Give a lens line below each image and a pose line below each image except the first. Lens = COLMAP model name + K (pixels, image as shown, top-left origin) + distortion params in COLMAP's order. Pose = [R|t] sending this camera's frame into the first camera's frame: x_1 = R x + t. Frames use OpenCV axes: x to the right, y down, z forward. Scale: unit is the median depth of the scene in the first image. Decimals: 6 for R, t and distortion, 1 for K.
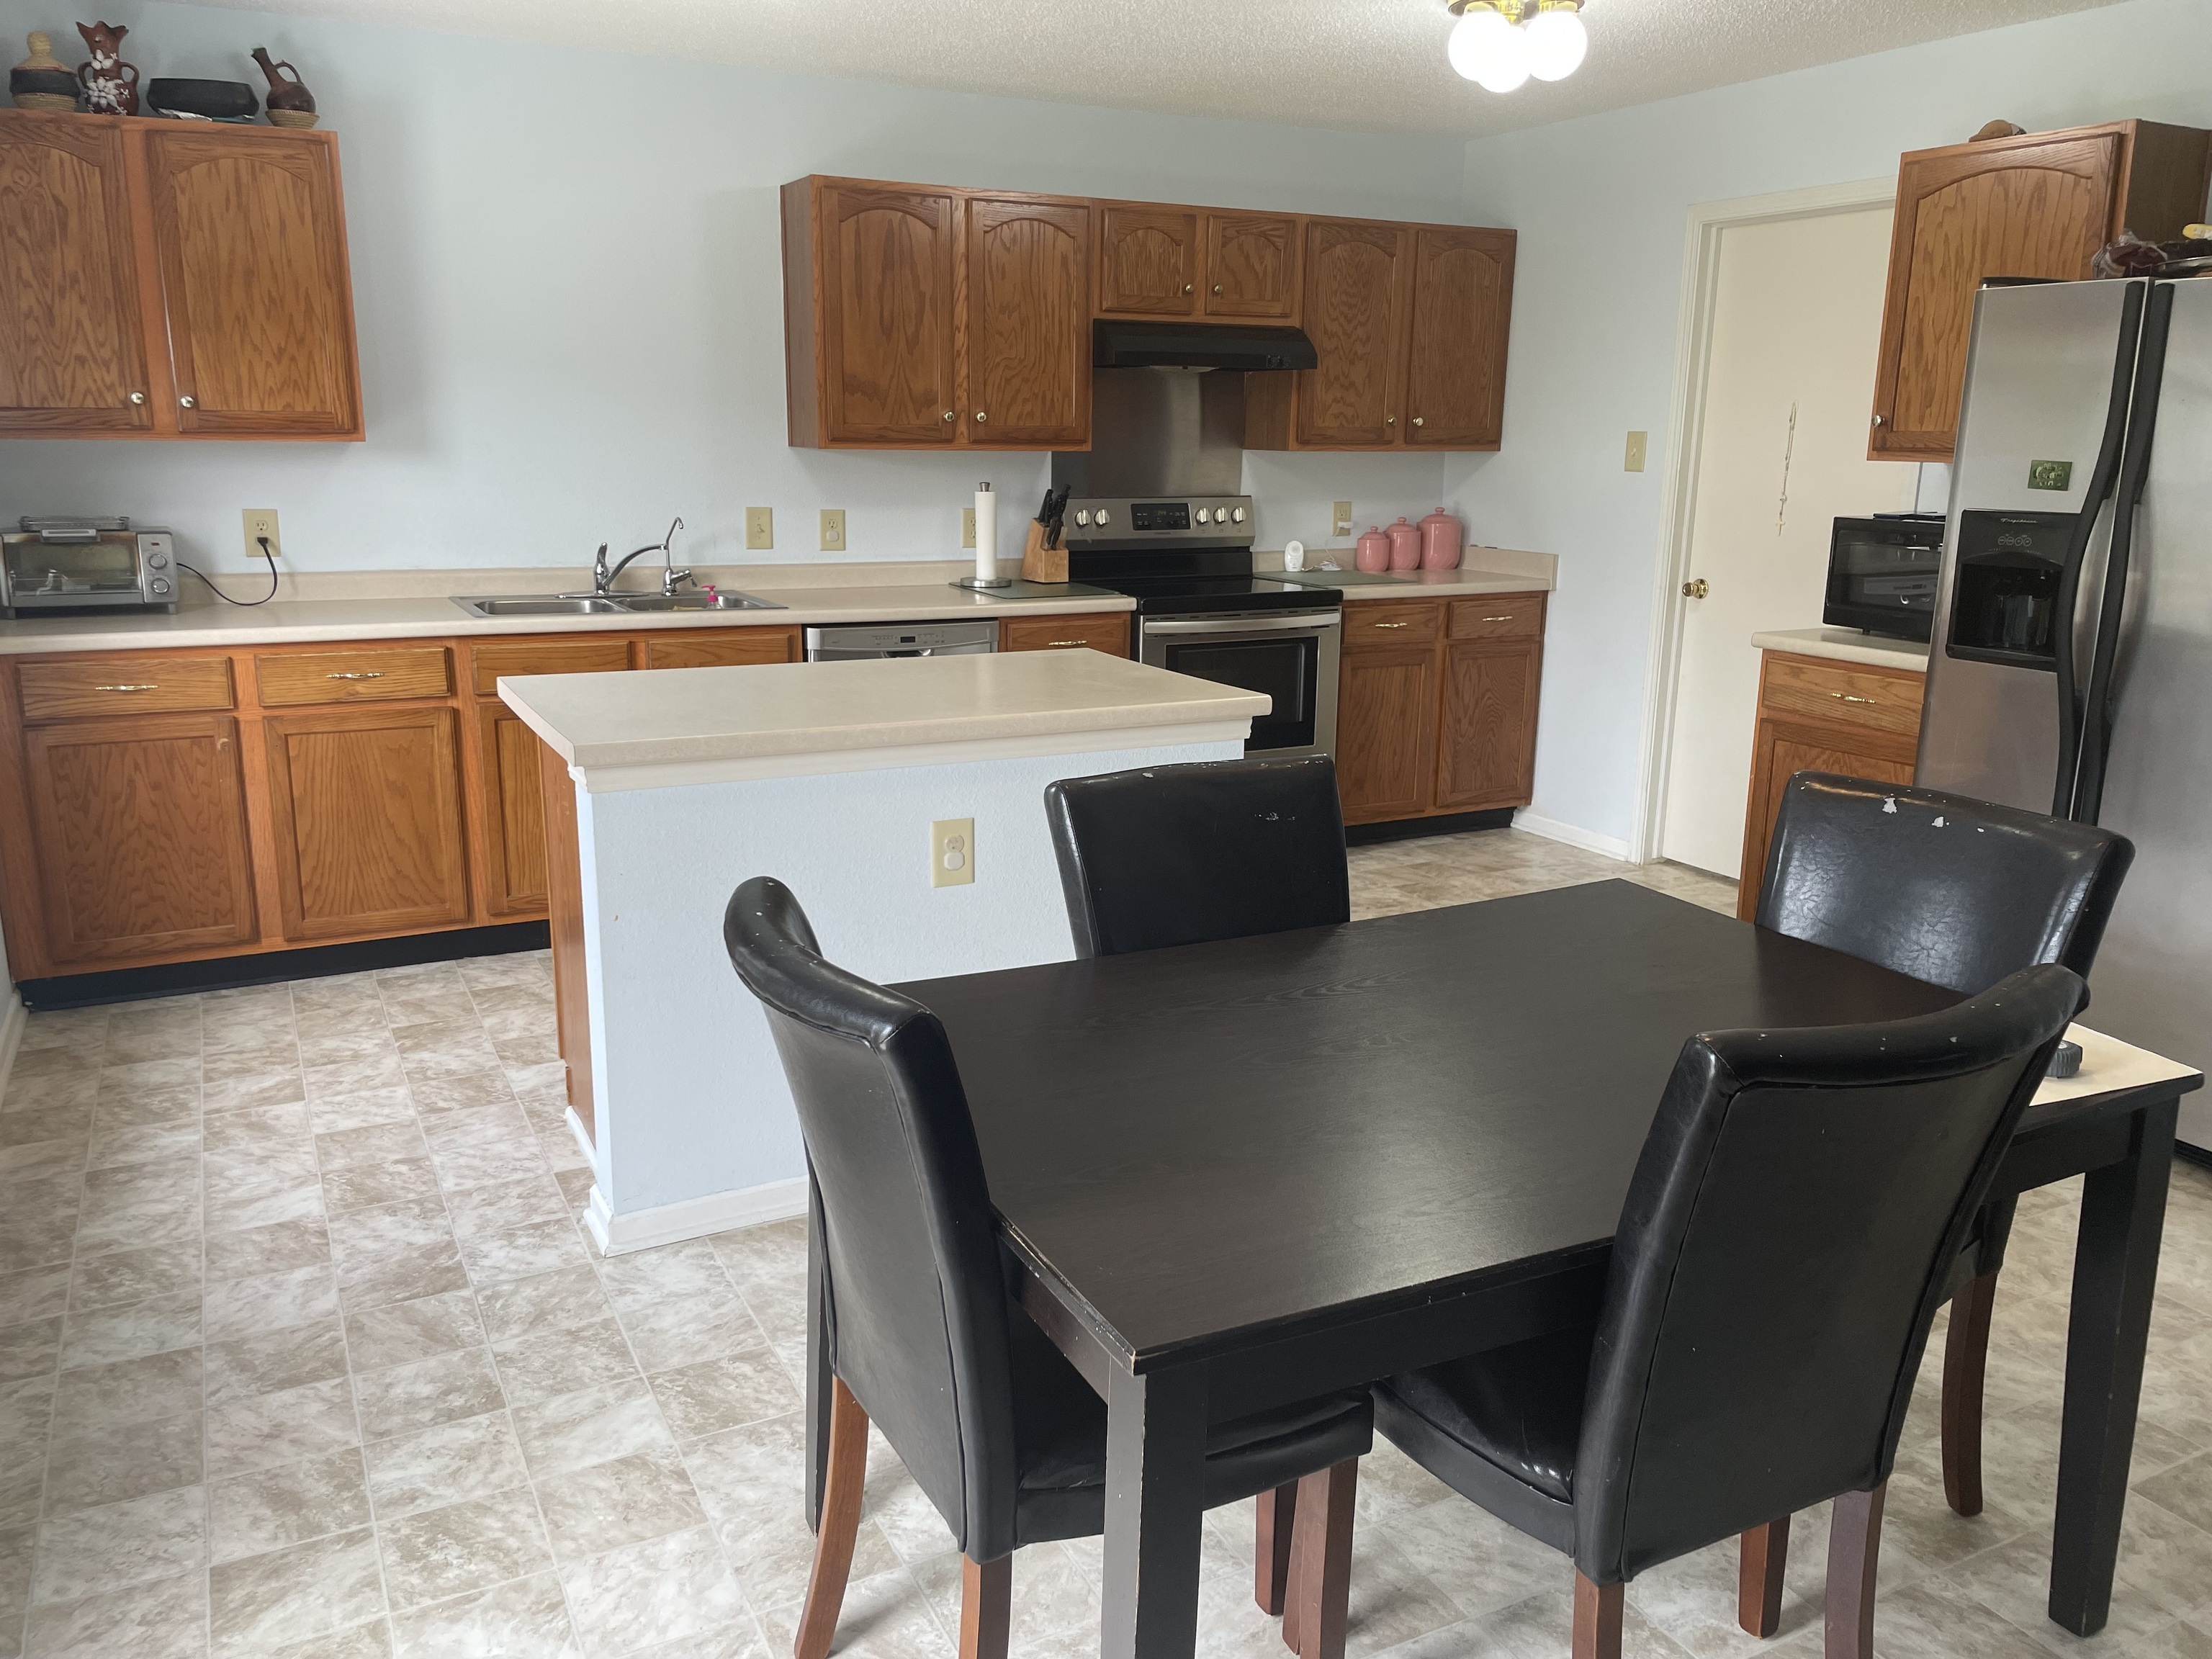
lens RADIAL K [[1670.5, 0, 1094.5], [0, 1670.5, 829.3], [0, 0, 1]] dist [0.096995, -0.123877]
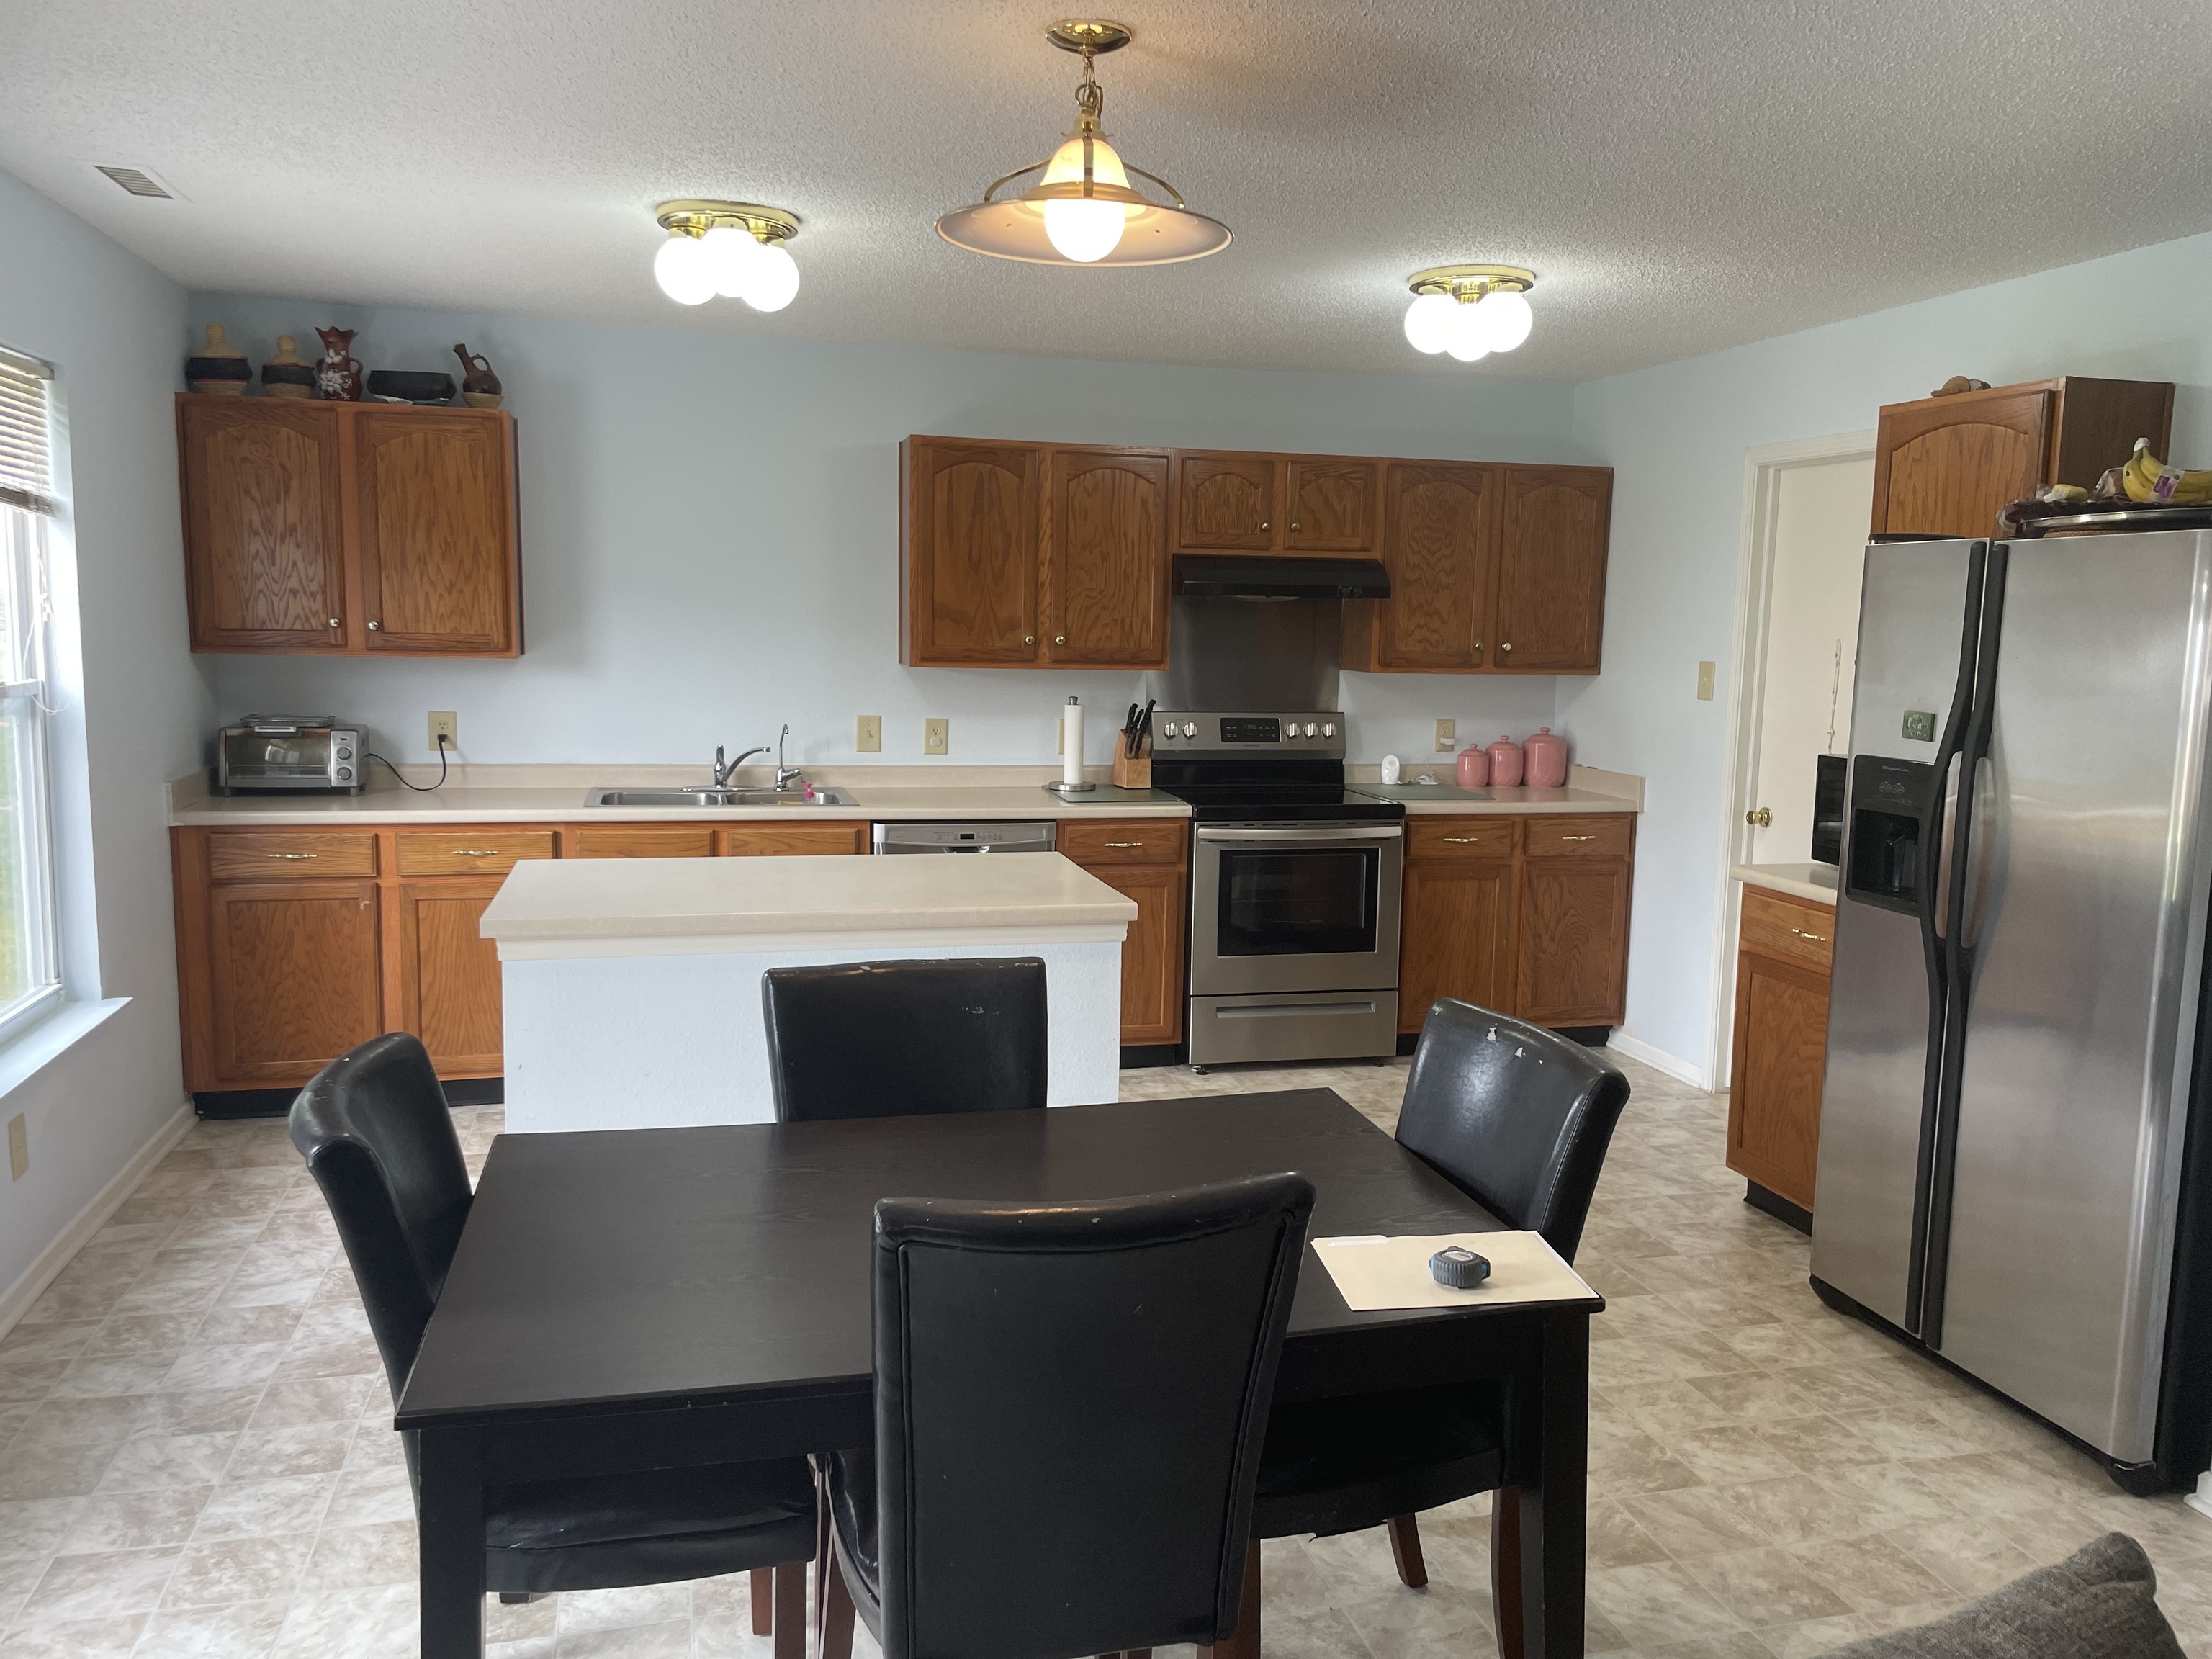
lens RADIAL K [[1670.5, 0, 1117.1], [0, 1670.5, 840.8], [0, 0, 1]] dist [0.096995, -0.123877]
pose [[0.977062, 0.038436, -0.209455, 0.253098], [-0.060292, 0.993261, -0.098978, -0.008691], [0.204240, 0.109336, 0.972796, -0.062414]]
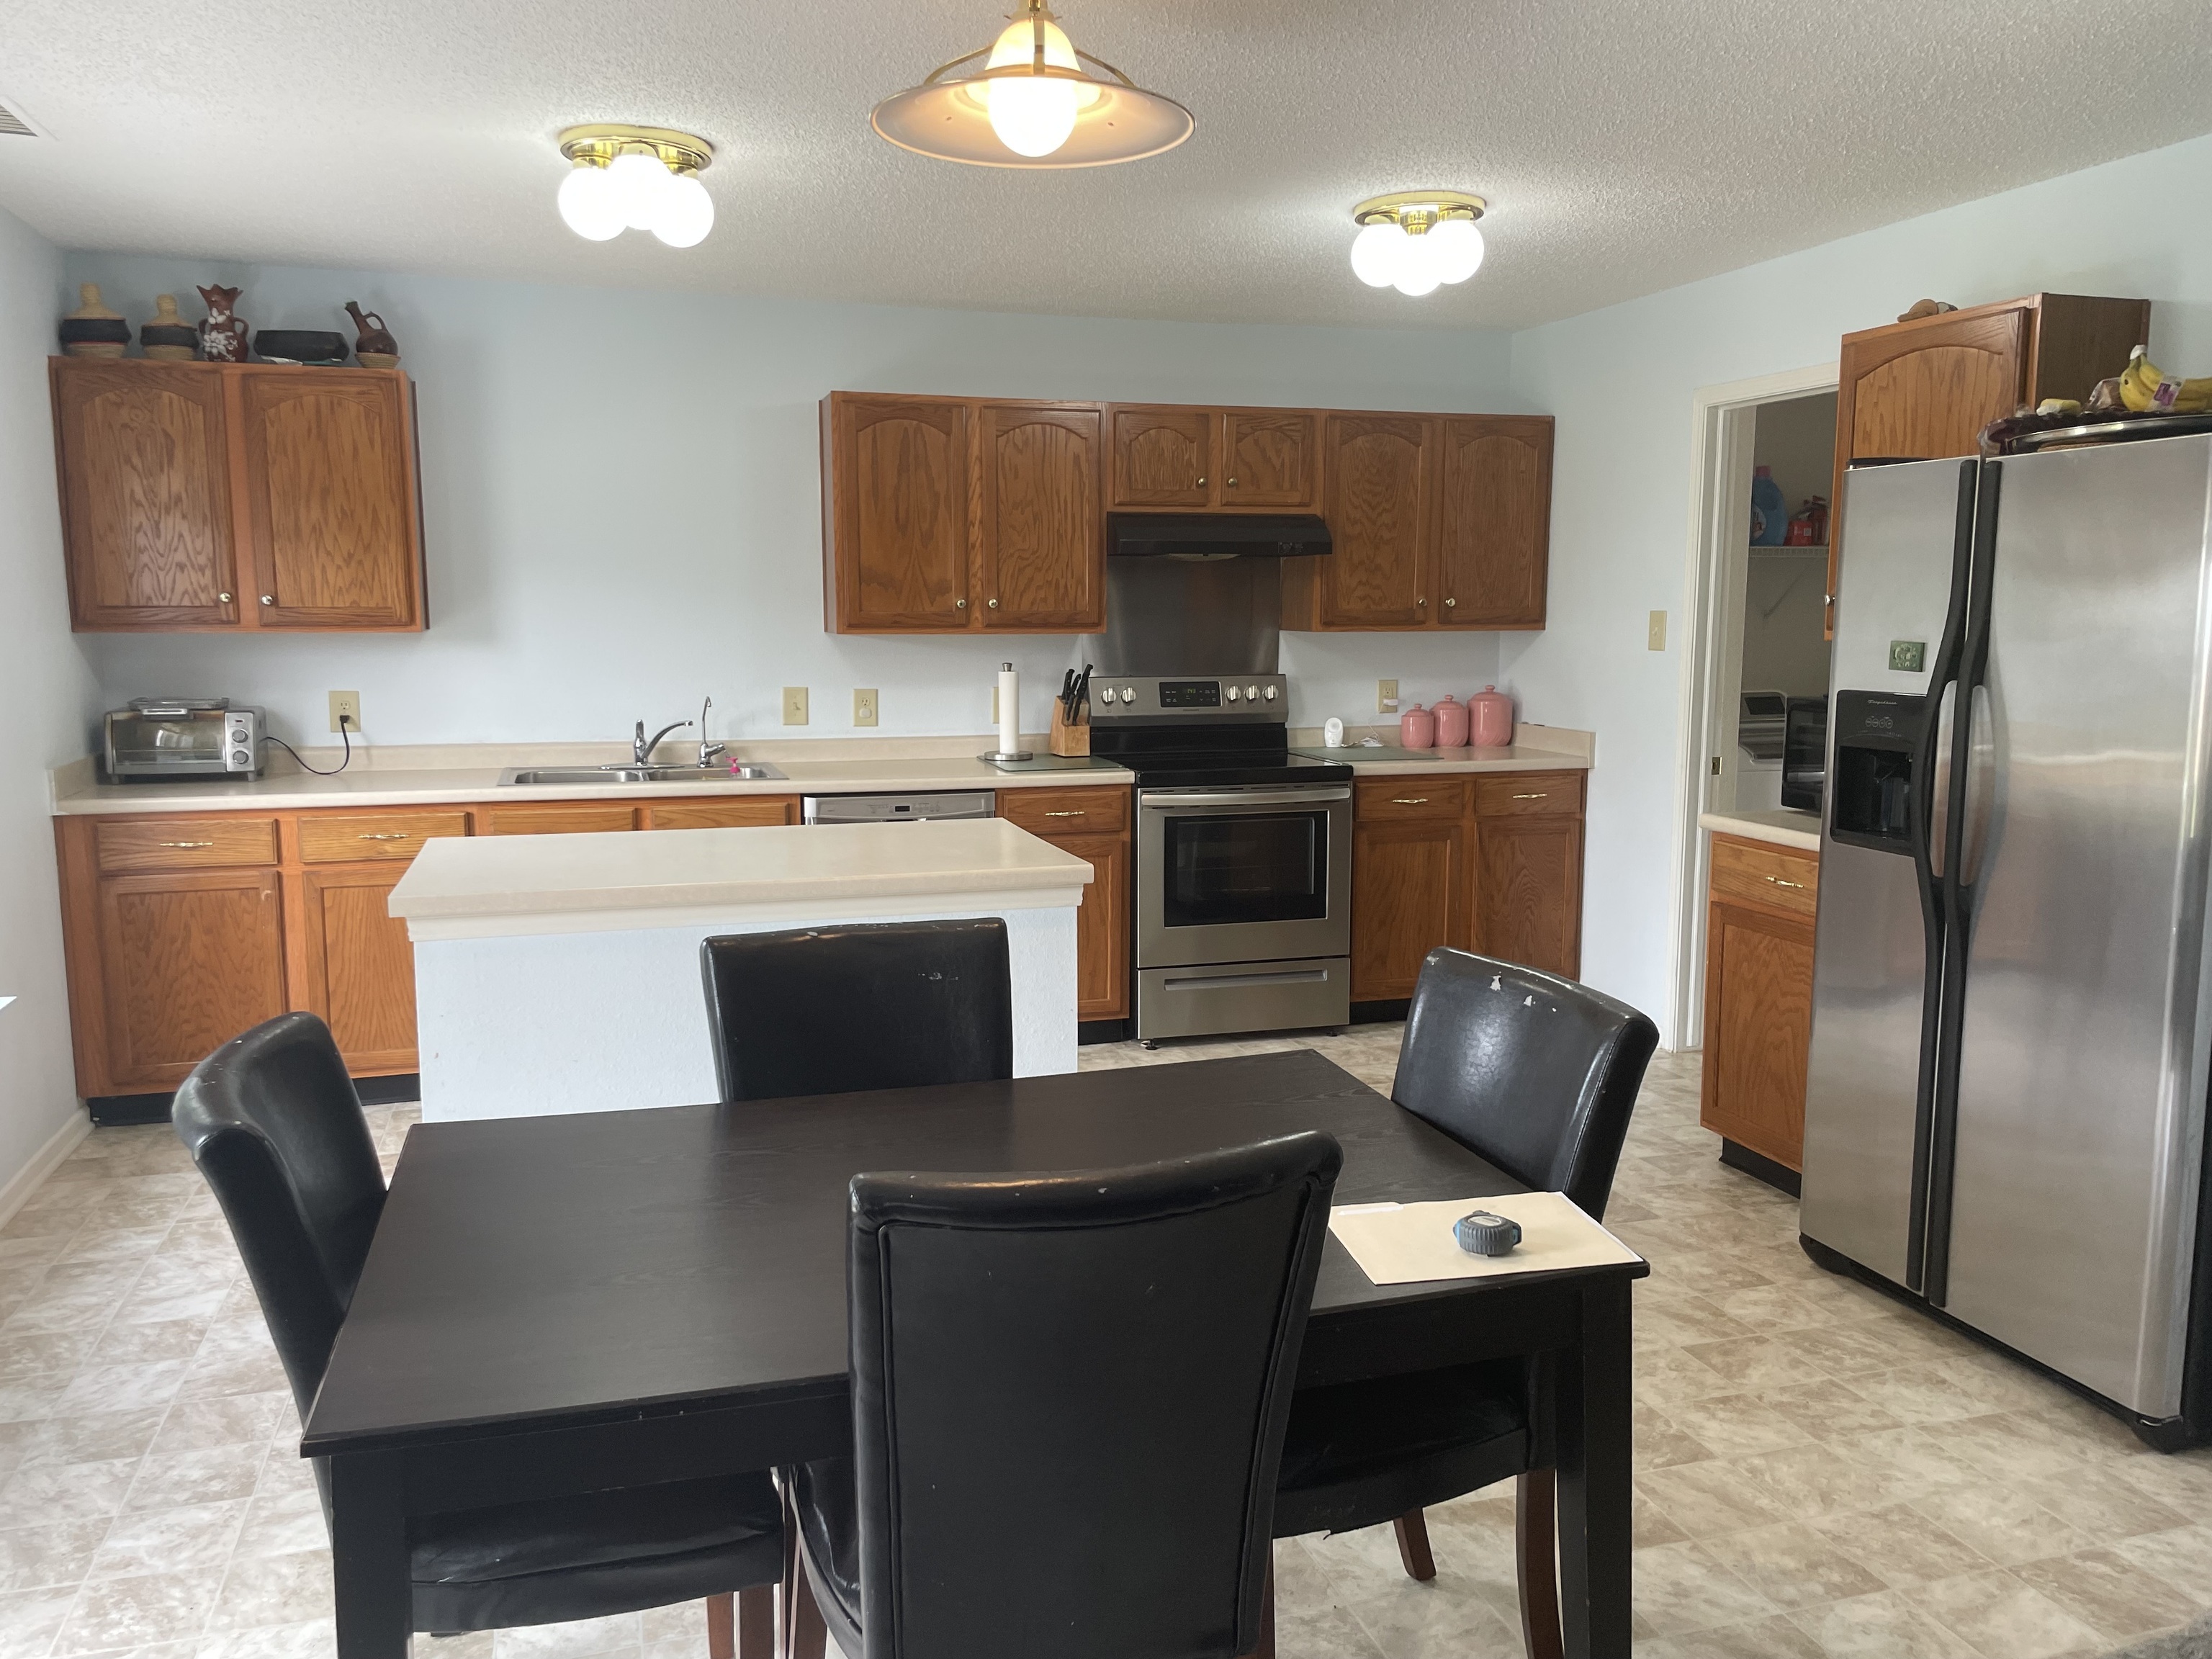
lens RADIAL K [[1670.5, 0, 1086.7], [0, 1670.5, 833.2], [0, 0, 1]] dist [0.096995, -0.123877]
pose [[0.983599, 0.014210, -0.179806, 0.227003], [-0.032183, 0.994721, -0.097439, 0.001622], [0.177472, 0.101628, 0.978864, -0.017439]]
